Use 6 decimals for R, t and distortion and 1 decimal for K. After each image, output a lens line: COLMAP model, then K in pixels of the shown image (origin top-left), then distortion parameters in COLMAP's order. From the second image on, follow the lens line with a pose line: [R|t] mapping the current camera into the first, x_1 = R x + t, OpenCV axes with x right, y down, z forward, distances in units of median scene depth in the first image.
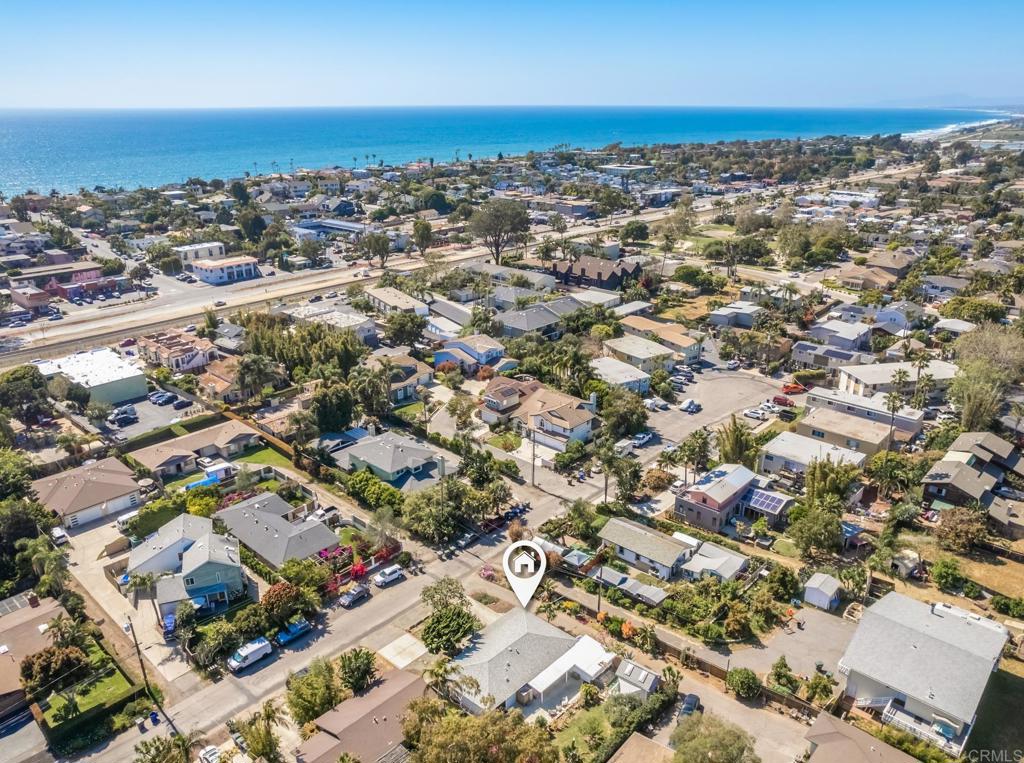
lens RADIAL K [[741.8, 0, 512.4], [0, 741.8, 380.5], [0, 0, 1]] dist [-0.038422, 0.006116]
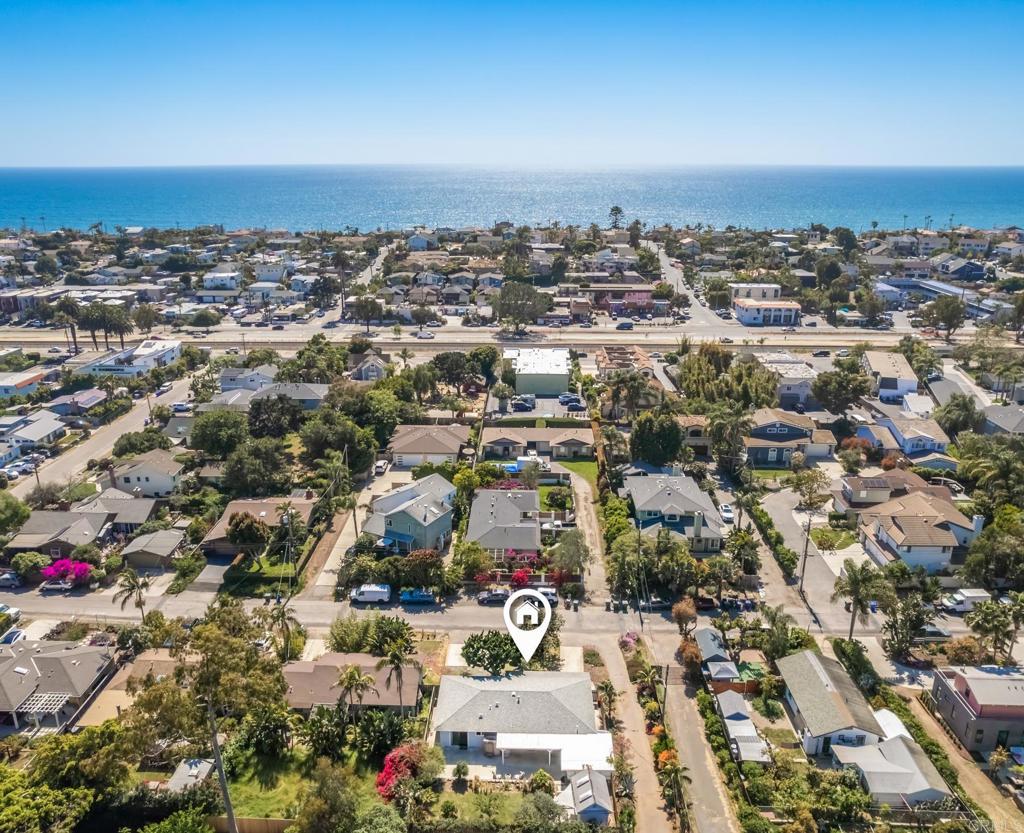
lens RADIAL K [[810.3, 0, 511.0], [0, 810.3, 419.4], [0, 0, 1]] dist [-0.039755, 0.009733]
pose [[0.662625, 0.232416, -0.711977, 0.327704], [-0.265608, 0.961767, 0.066759, -0.003451], [0.700272, 0.144871, 0.699022, 0.162892]]
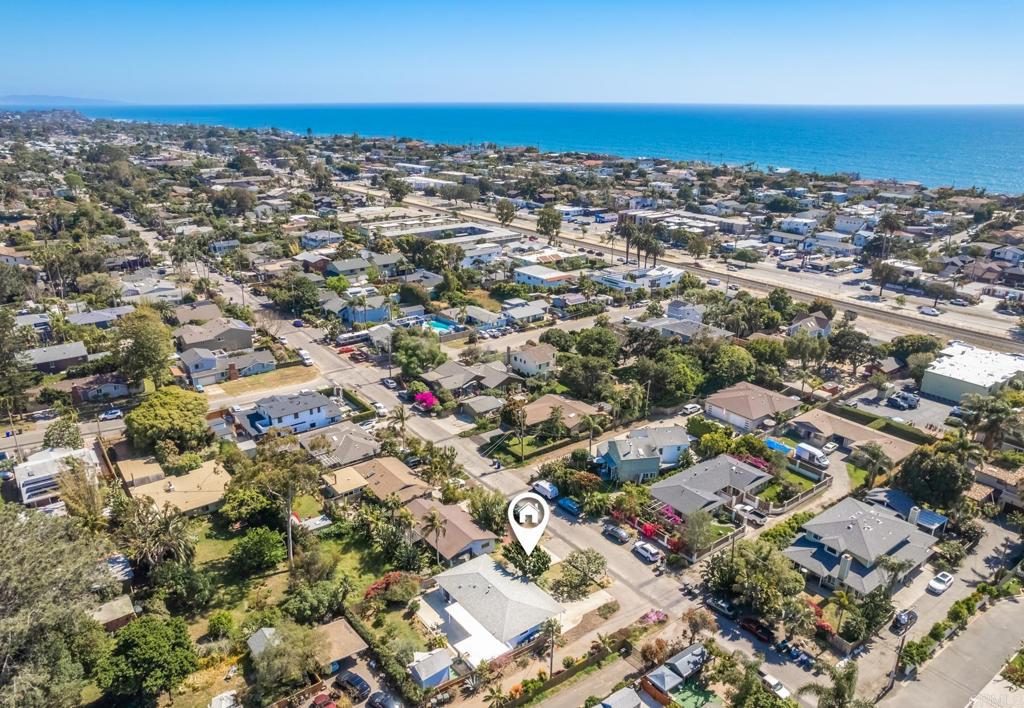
lens RADIAL K [[718.3, 0, 510.9], [0, 718.3, 353.4], [0, 0, 1]] dist [-0.026280, 0.002598]
pose [[-0.161553, 0.334469, -0.928456, 0.487693], [-0.352421, 0.859226, 0.370851, -0.194293], [0.921792, 0.387120, -0.020936, 0.508561]]
